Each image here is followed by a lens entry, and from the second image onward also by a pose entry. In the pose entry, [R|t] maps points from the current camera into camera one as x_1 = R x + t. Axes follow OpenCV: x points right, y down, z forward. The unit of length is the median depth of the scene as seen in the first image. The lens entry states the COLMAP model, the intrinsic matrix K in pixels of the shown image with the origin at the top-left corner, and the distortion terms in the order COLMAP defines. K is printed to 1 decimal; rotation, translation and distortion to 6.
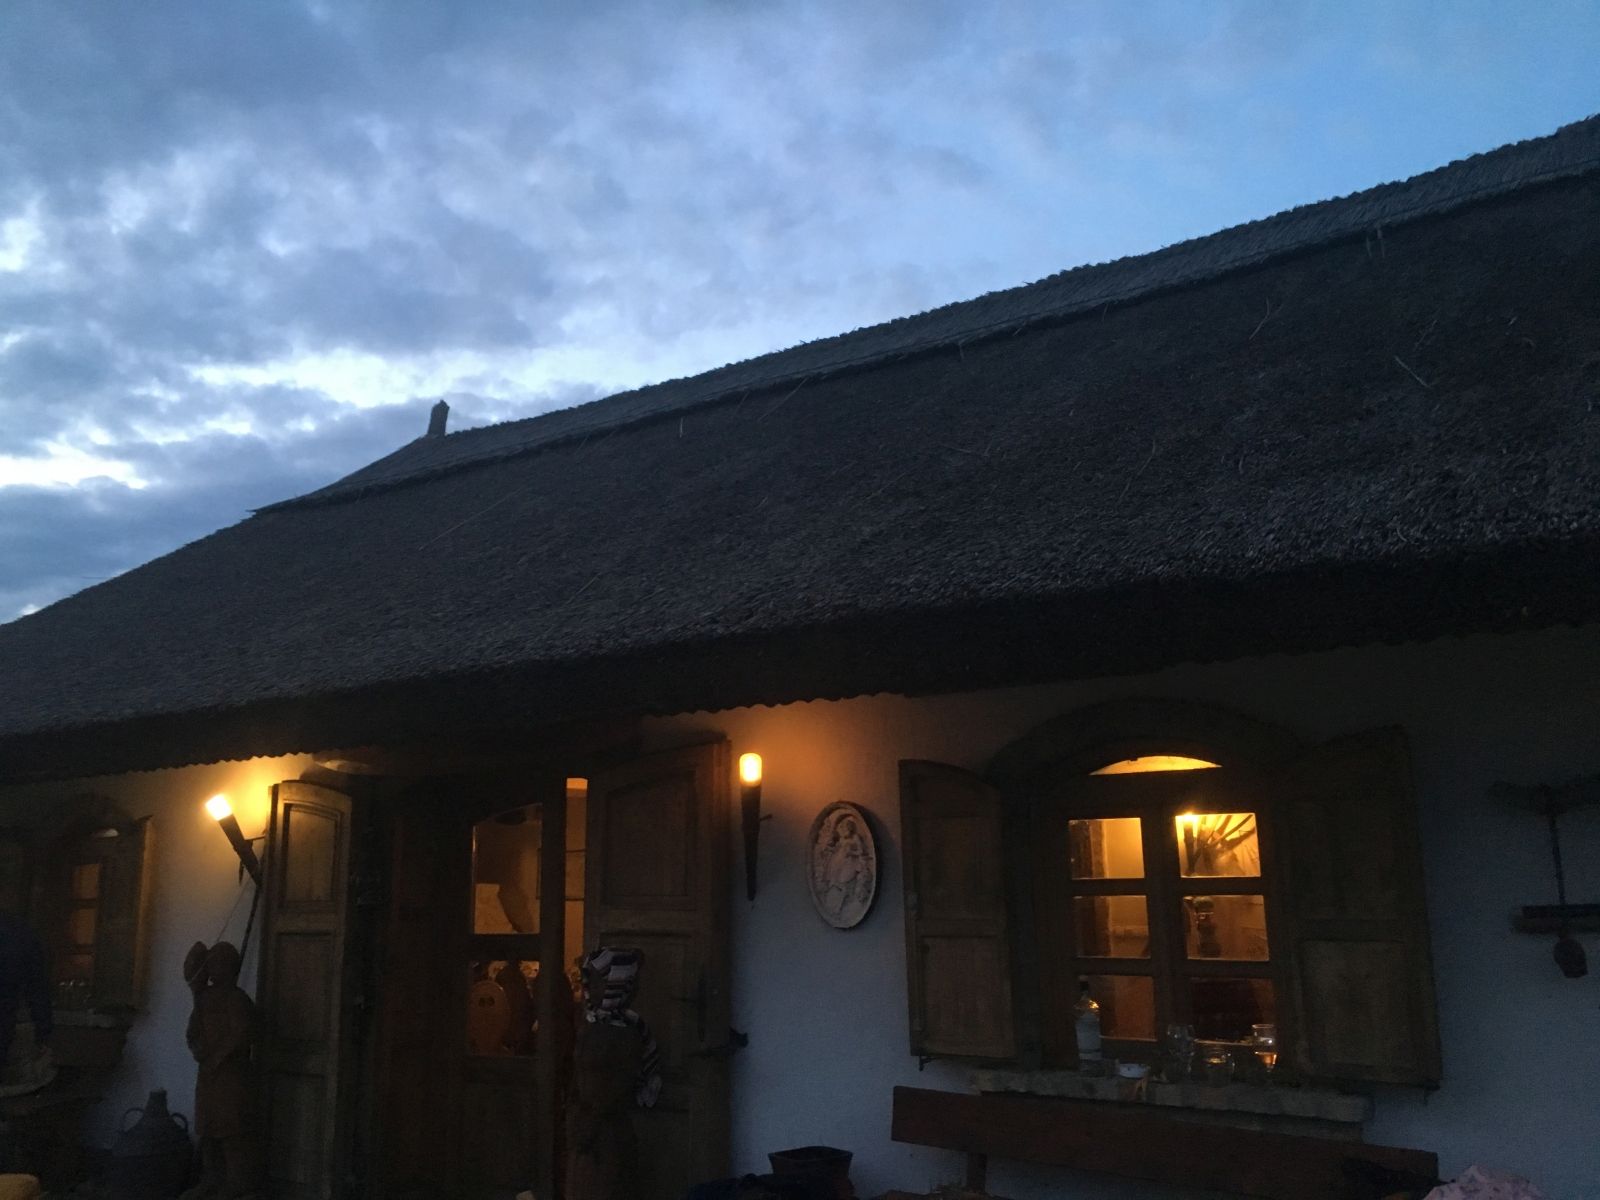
lens RADIAL K [[1358.8, 0, 797.4], [0, 1358.8, 595.1], [0, 0, 1]] dist [0.084390, -0.118544]
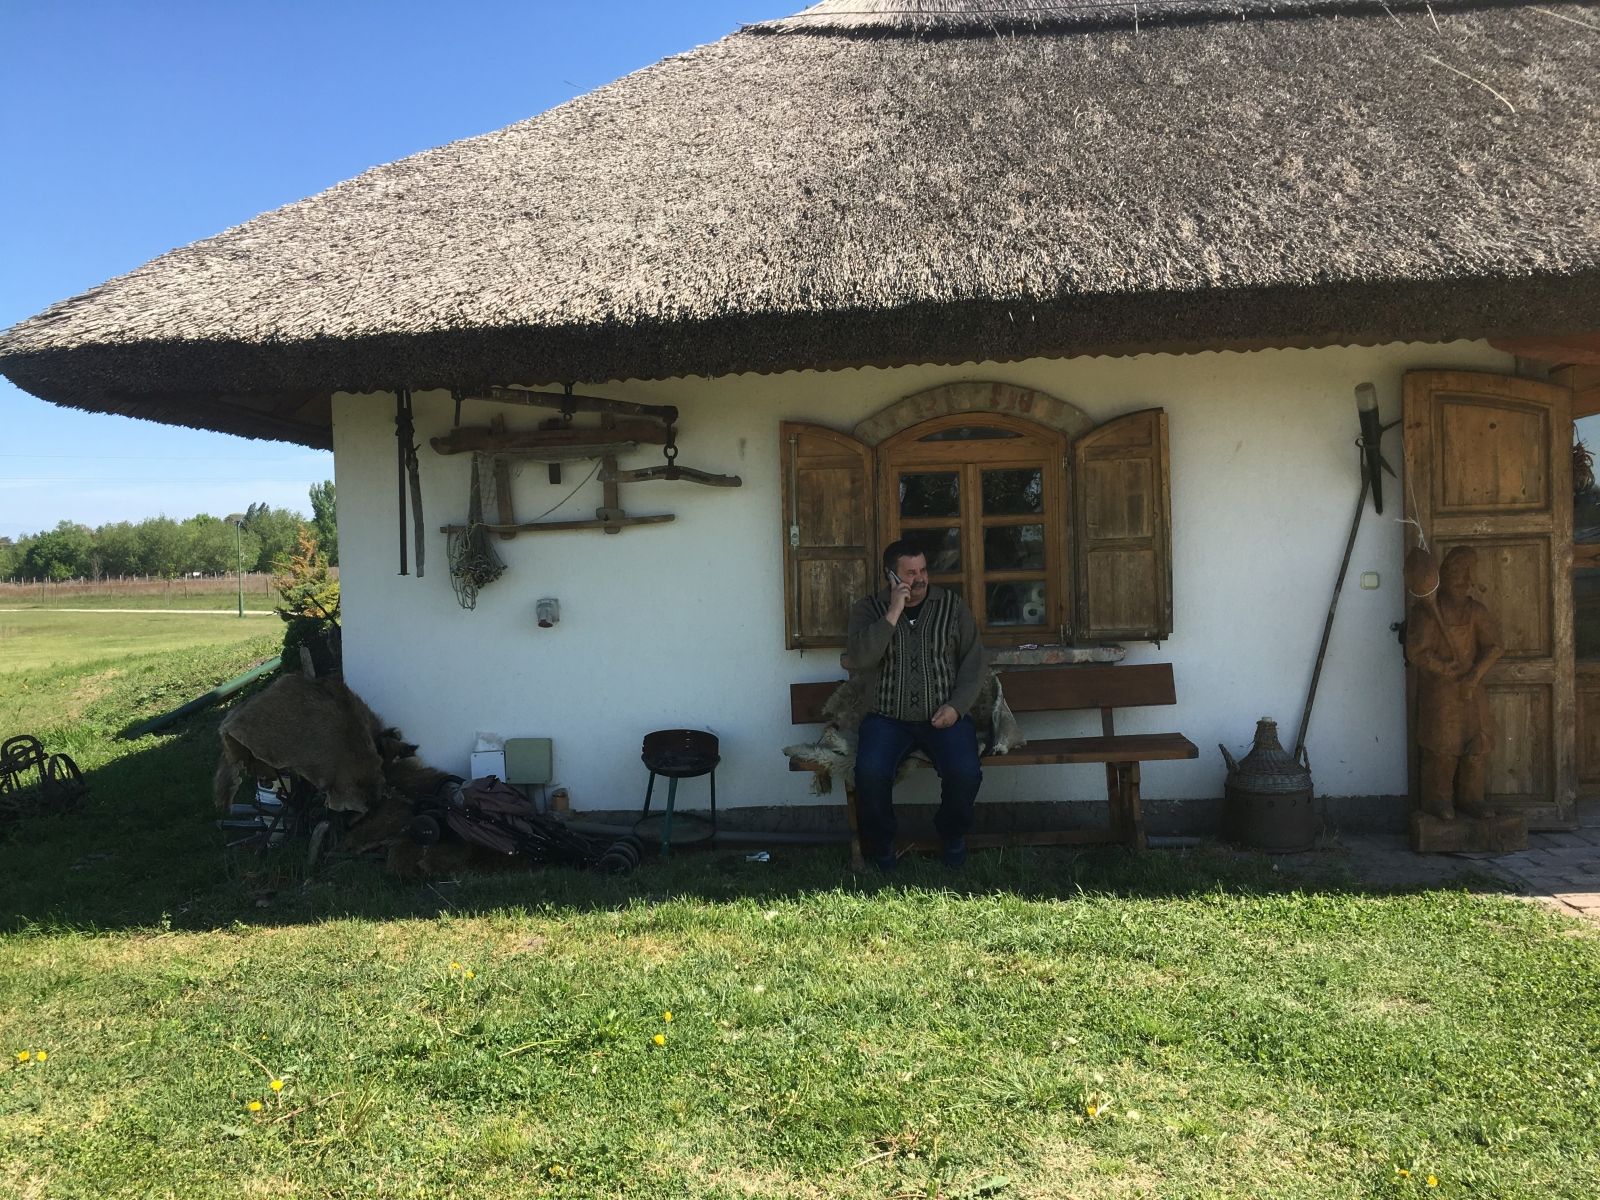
lens RADIAL K [[1358.8, 0, 797.4], [0, 1358.8, 595.1], [0, 0, 1]] dist [0.084390, -0.118544]
pose [[0.855107, -0.037289, 0.517108, -1.667304], [-0.089192, 0.971959, 0.217578, 0.174069], [-0.510721, -0.232174, 0.827804, 0.657178]]
